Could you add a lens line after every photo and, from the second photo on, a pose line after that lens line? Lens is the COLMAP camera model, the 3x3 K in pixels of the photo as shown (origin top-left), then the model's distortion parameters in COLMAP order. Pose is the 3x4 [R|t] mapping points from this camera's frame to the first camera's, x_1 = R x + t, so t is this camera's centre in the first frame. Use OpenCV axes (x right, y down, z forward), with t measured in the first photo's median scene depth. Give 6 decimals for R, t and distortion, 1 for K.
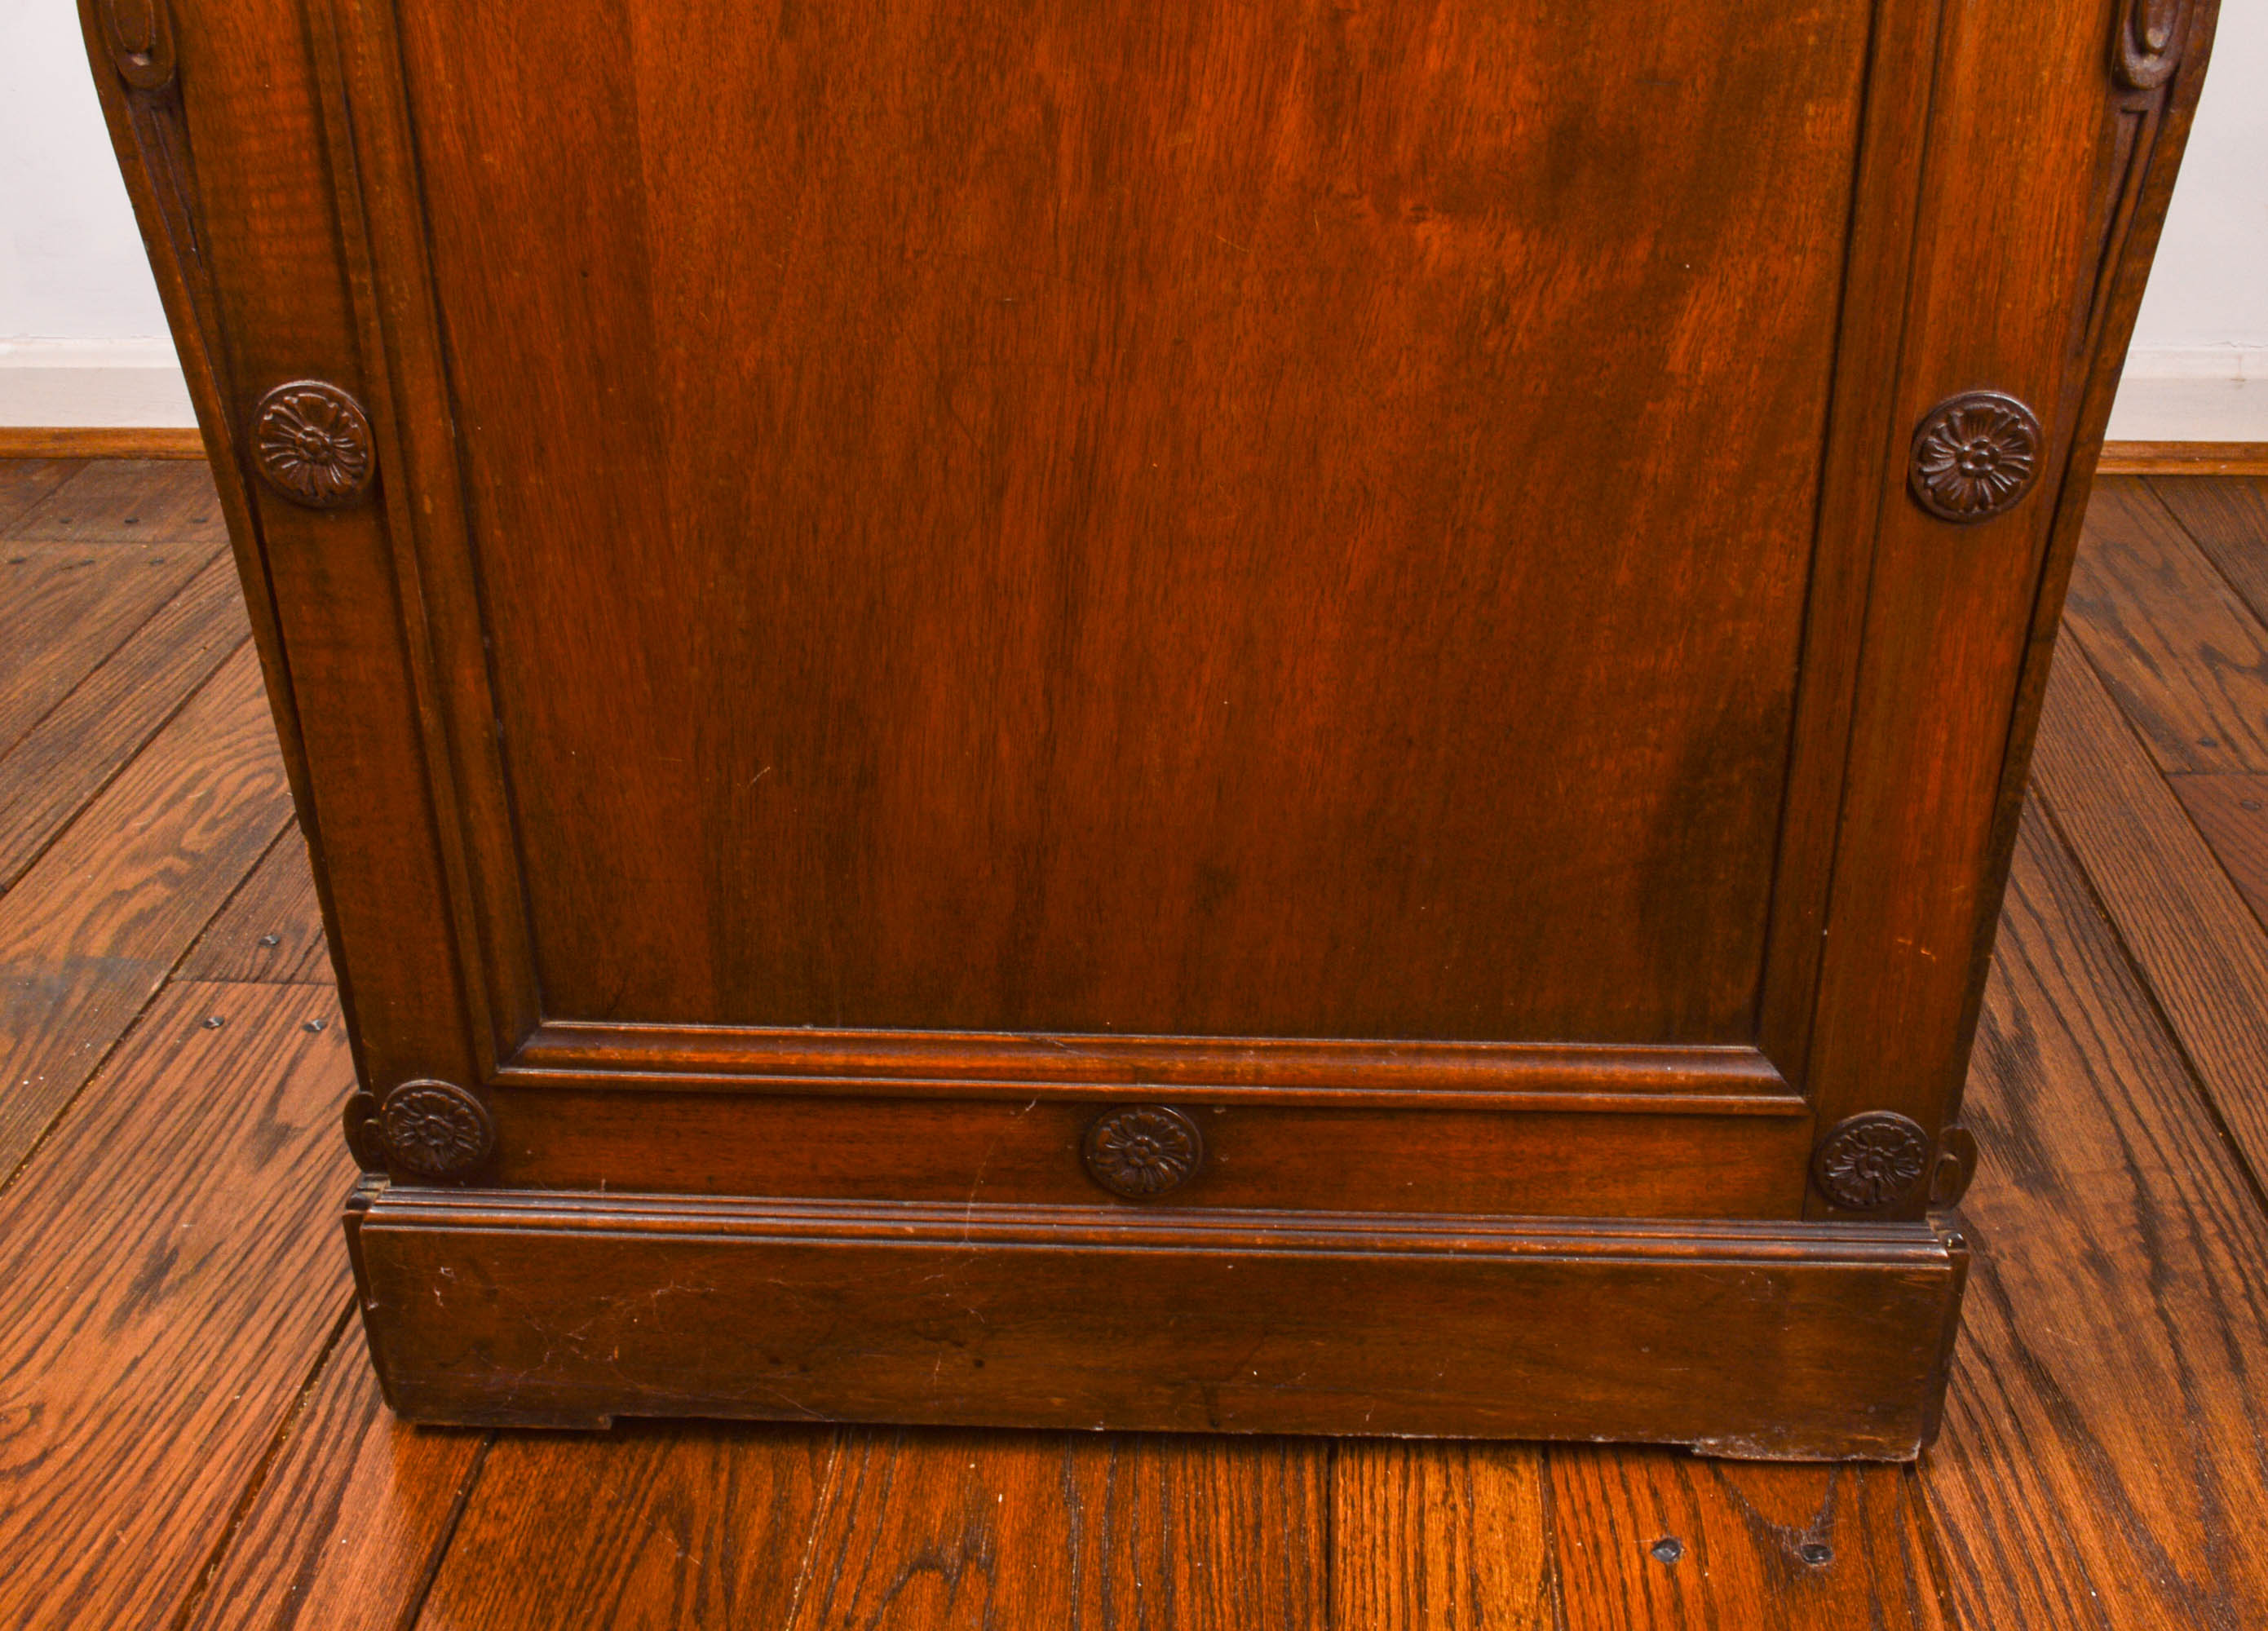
lens RADIAL K [[2437.9, 0, 1134.0], [0, 2437.9, 815.5], [0, 0, 1]] dist [-0.070093, 0.011978]
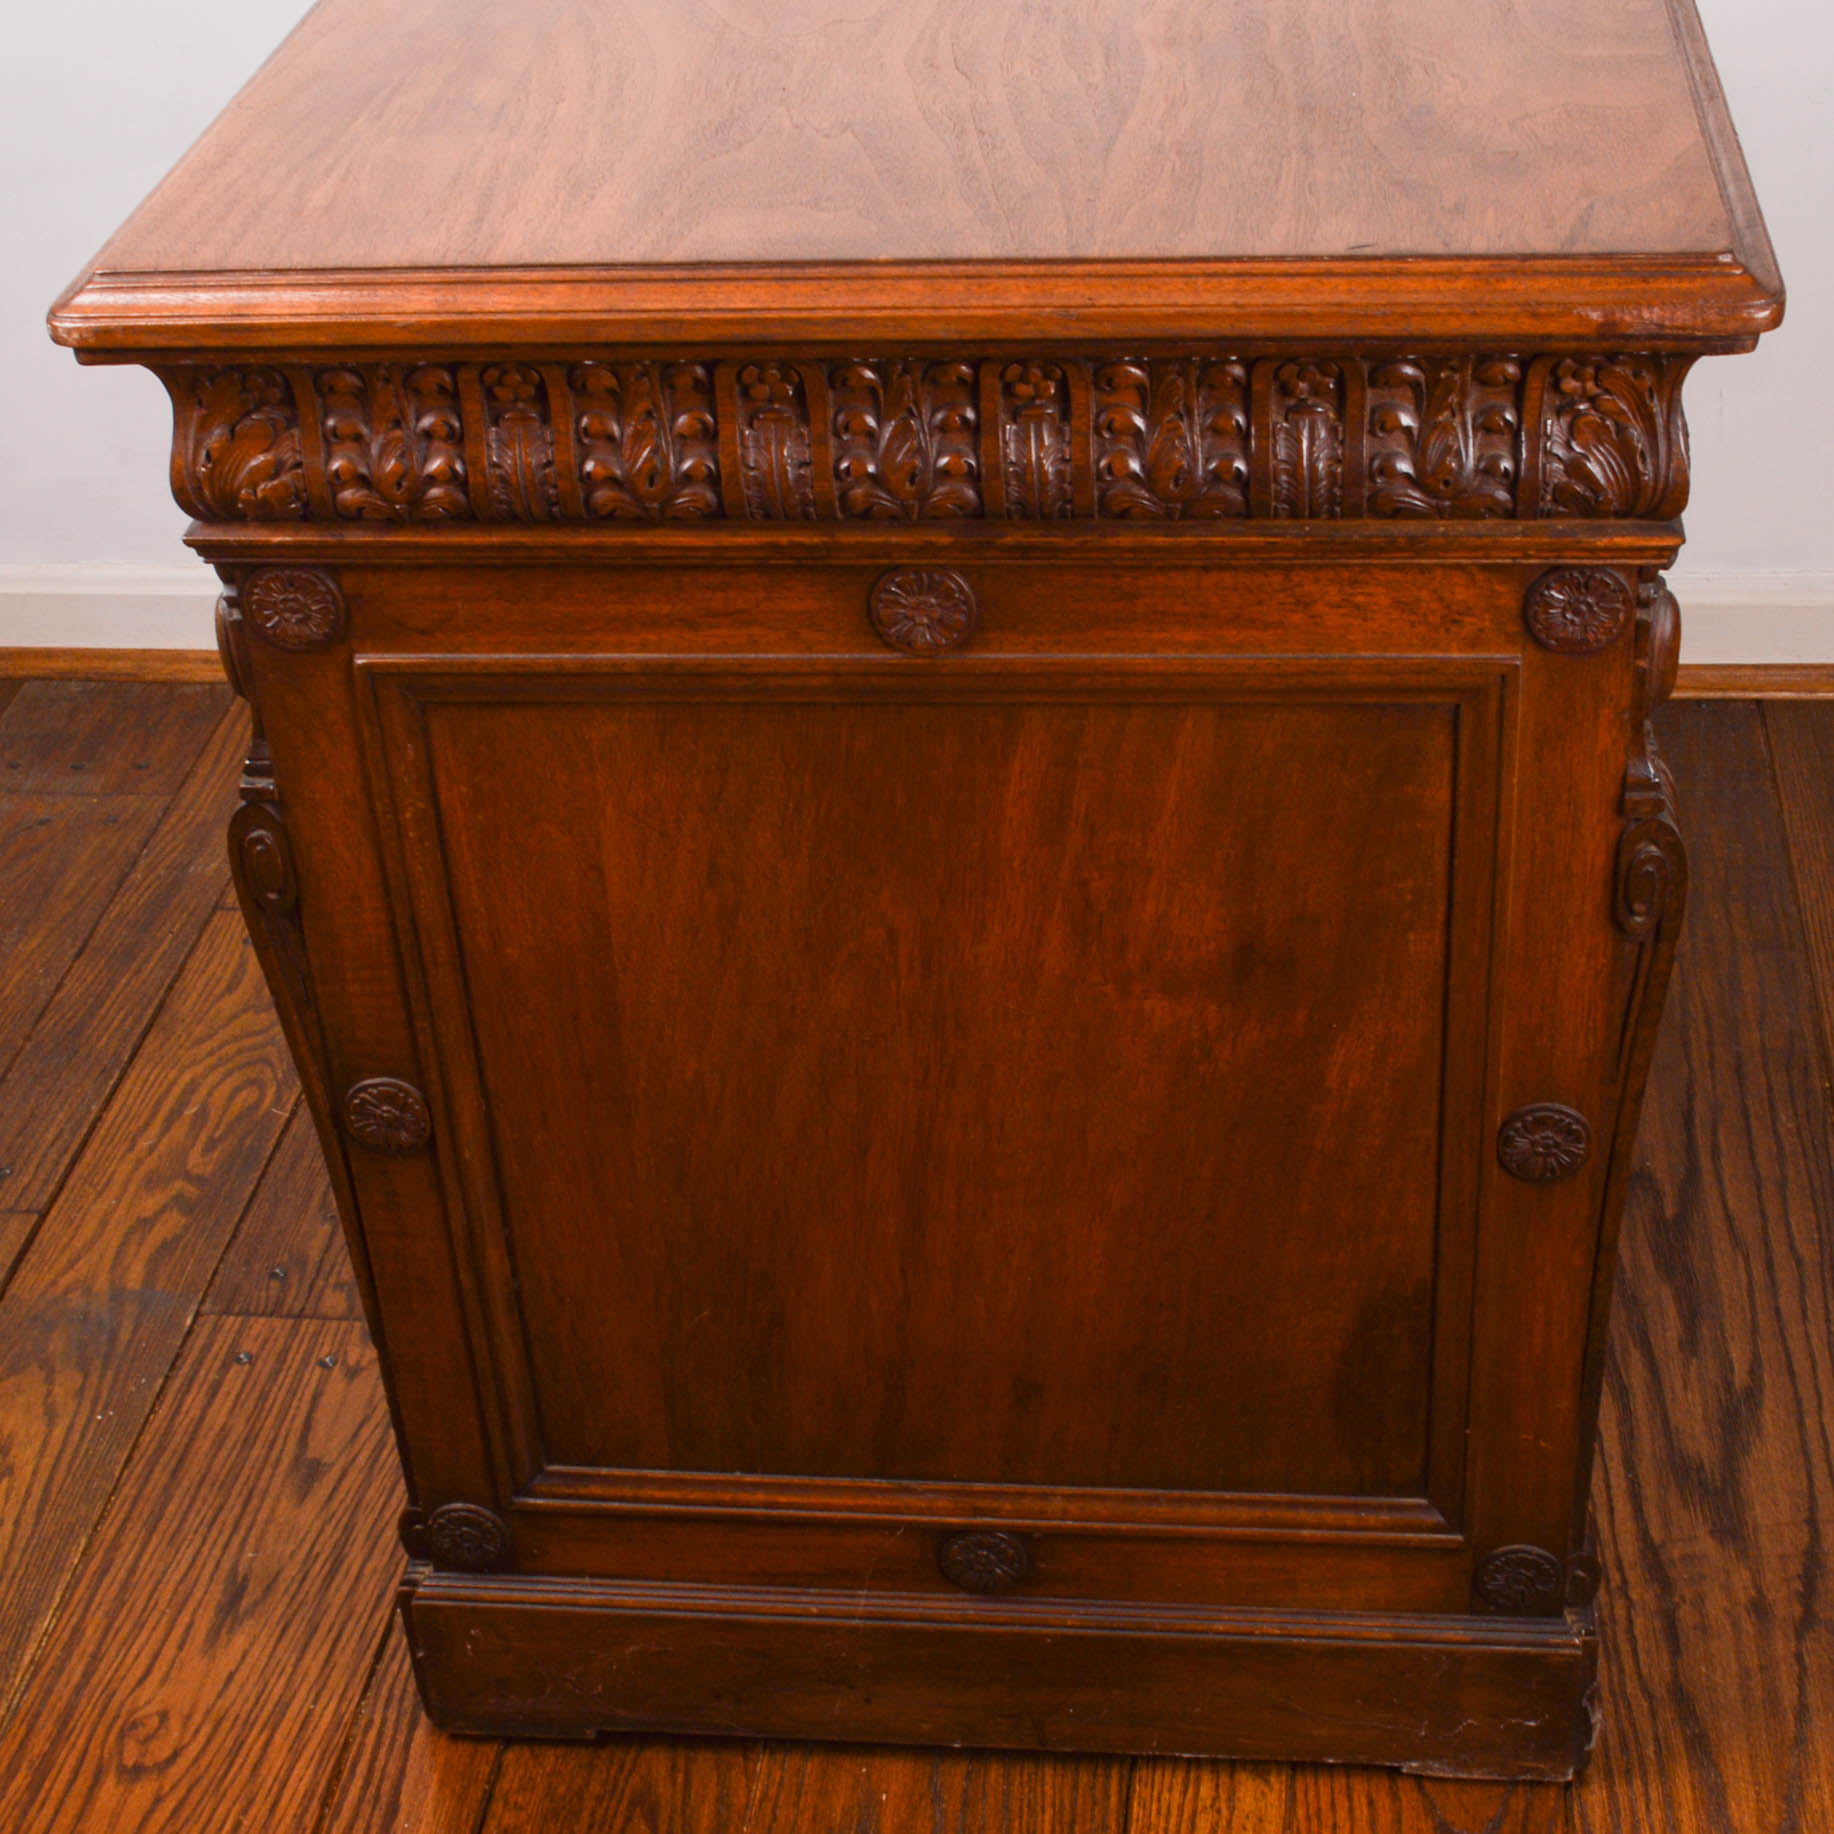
lens RADIAL K [[3204.6, 0, 917.0], [0, 3204.6, 917.0], [0, 0, 1]] dist [-0.053749, -0.061237]
pose [[0.997387, -0.005123, -0.072060, 0.112938], [0.012271, 0.995001, 0.099104, -0.460969], [0.071192, -0.099730, 0.992464, -0.862218]]
